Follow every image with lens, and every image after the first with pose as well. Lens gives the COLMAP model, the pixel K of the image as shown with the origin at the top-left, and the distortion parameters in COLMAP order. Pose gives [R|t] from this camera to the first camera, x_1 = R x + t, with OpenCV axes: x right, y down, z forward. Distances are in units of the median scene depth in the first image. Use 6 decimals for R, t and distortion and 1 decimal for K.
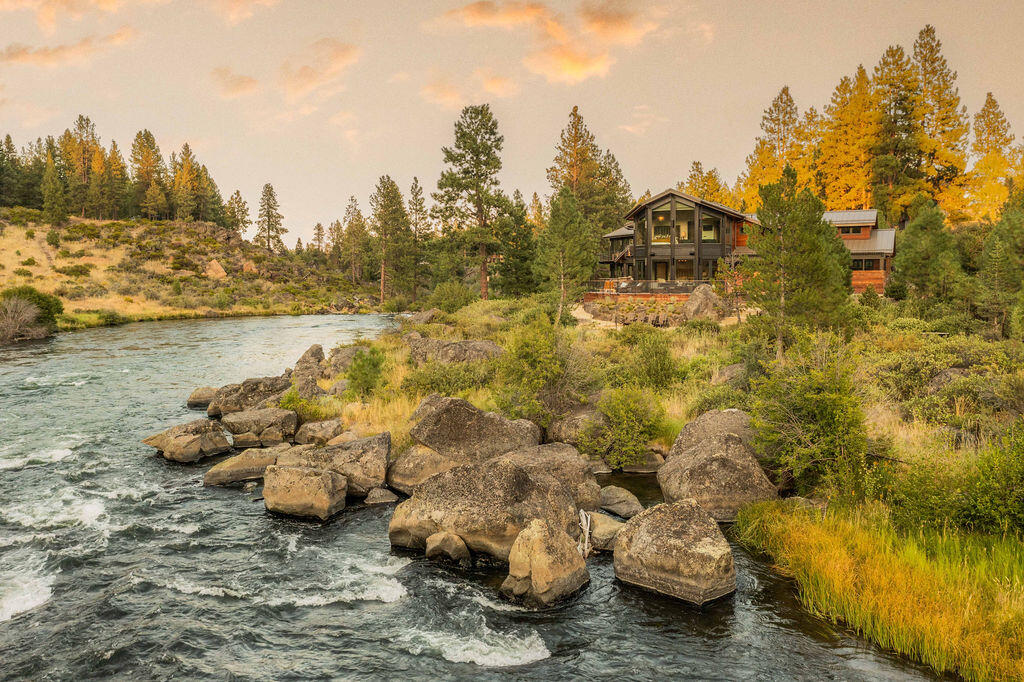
lens RADIAL K [[809.7, 0, 510.5], [0, 809.7, 340.2], [0, 0, 1]] dist [-0.010427, -0.004511]
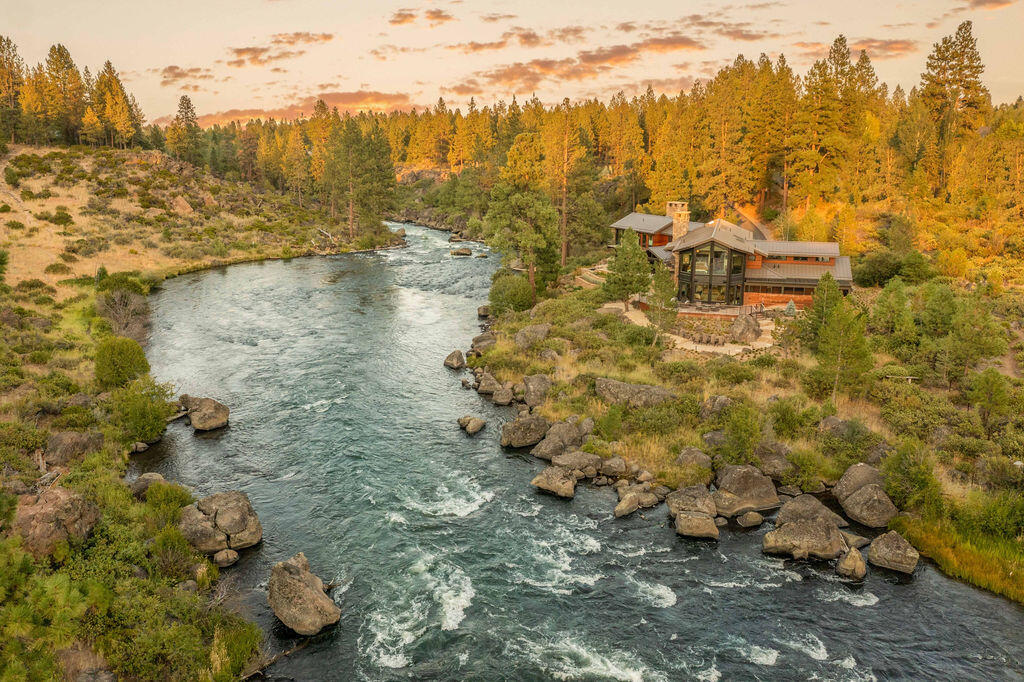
lens RADIAL K [[809.7, 0, 512.7], [0, 809.7, 342.8], [0, 0, 1]] dist [-0.010427, -0.004511]
pose [[0.981169, -0.044136, 0.188043, -0.151467], [0.010947, 0.984685, 0.173998, -0.090905], [-0.192843, -0.168662, 0.966625, -0.123541]]
